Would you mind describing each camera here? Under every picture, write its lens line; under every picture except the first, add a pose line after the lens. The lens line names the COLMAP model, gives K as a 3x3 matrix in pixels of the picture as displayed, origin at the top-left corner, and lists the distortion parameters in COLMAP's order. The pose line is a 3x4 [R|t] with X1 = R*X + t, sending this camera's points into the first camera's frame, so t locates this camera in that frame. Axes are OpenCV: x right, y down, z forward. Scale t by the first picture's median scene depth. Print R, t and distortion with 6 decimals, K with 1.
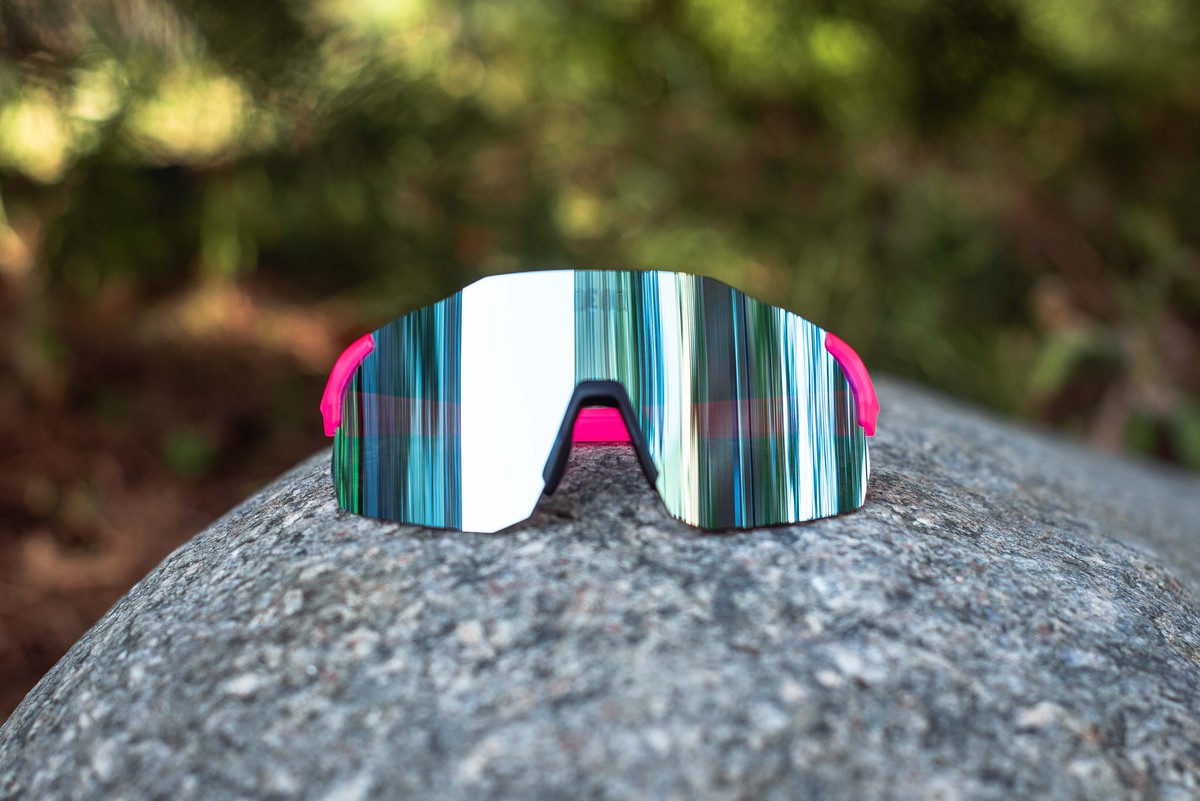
lens RADIAL K [[2610.2, 0, 600.0], [0, 2610.2, 400.5], [0, 0, 1]] dist [-0.156576, -0.322876]
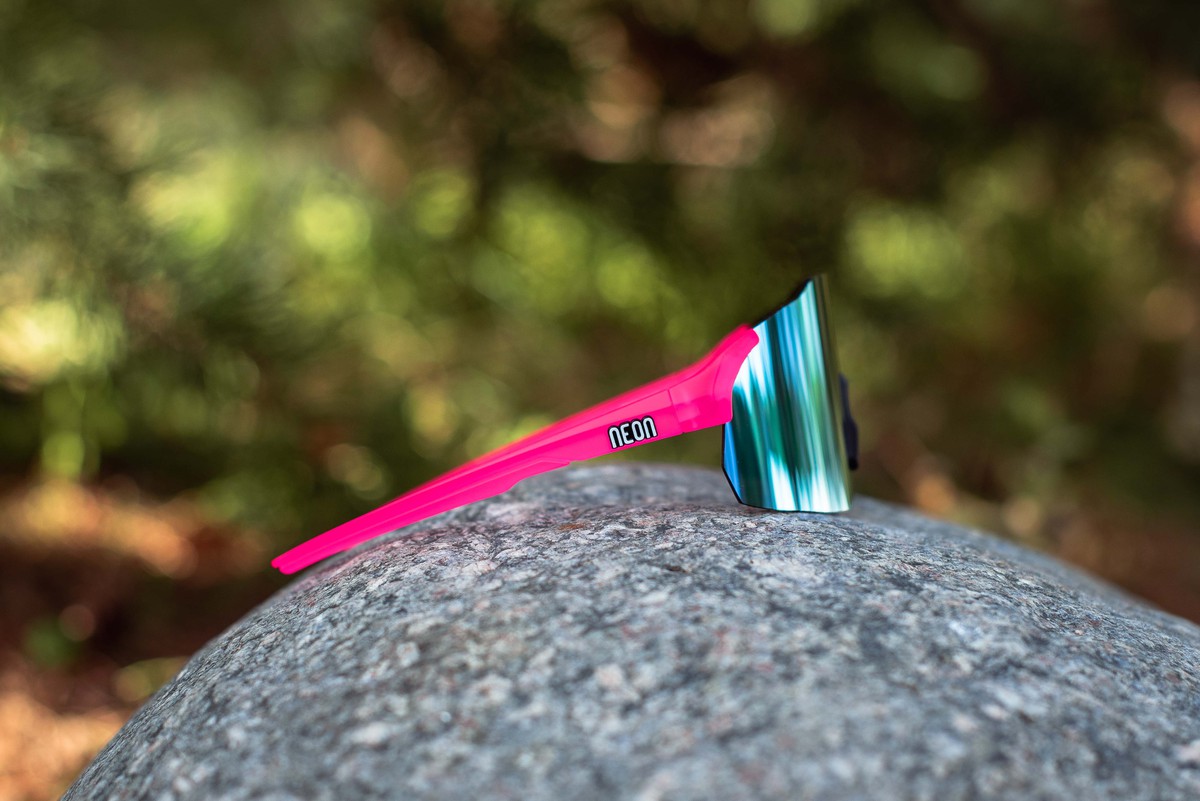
lens RADIAL K [[2610.2, 0, 600.0], [0, 2610.2, 400.5], [0, 0, 1]] dist [-0.156576, -0.322876]
pose [[0.993324, 0.001294, 0.115351, -0.162290], [0.011674, 0.993676, -0.111676, 0.094926], [-0.114766, 0.112277, 0.987027, 0.056733]]
